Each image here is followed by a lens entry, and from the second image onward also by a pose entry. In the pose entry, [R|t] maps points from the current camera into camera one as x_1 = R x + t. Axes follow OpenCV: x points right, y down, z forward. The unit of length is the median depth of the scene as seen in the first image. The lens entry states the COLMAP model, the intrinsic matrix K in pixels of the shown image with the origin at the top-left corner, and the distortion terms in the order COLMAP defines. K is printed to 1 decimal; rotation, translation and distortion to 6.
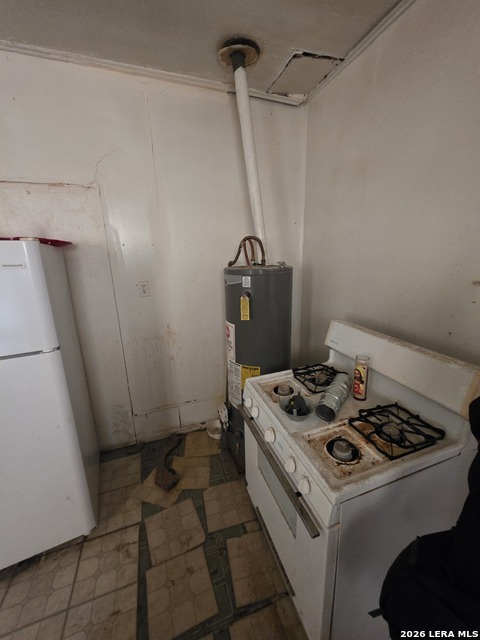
lens RADIAL K [[257.4, 0, 240.5], [0, 257.4, 316.4], [0, 0, 1]] dist [-0.000559, -0.000408]
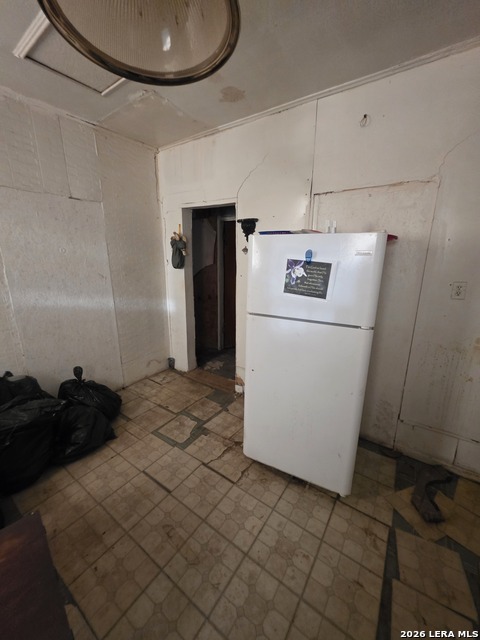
lens RADIAL K [[255.8, 0, 240.2], [0, 255.8, 316.2], [0, 0, 1]] dist [0.000335, -0.000447]
pose [[0.585708, 0.216770, -0.780998, -0.137669], [-0.226076, 0.969024, 0.099412, 0.068891], [0.778355, 0.118339, 0.616571, -0.113375]]
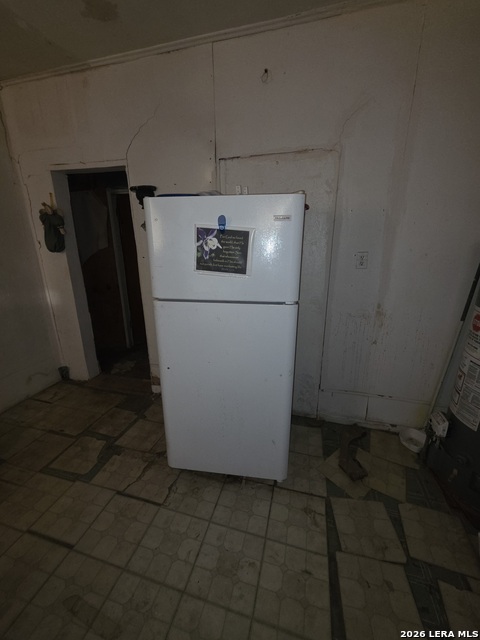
lens RADIAL K [[257.4, 0, 240.5], [0, 257.4, 316.4], [0, 0, 1]] dist [-0.000559, -0.000408]
pose [[0.823940, 0.176447, -0.538506, -0.244157], [-0.155693, 0.984205, 0.084267, 0.094523], [0.544869, 0.014411, 0.838398, 0.003787]]
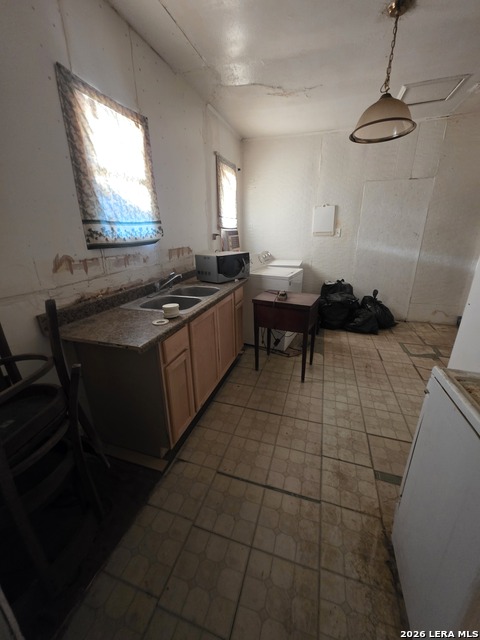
lens RADIAL K [[255.8, 0, 240.2], [0, 255.8, 316.2], [0, 0, 1]] dist [0.000335, -0.000447]
pose [[-0.601701, 0.284215, -0.746444, 0.836170], [-0.178546, 0.863037, 0.472533, 0.018369], [0.778510, 0.417598, -0.468545, 0.329686]]
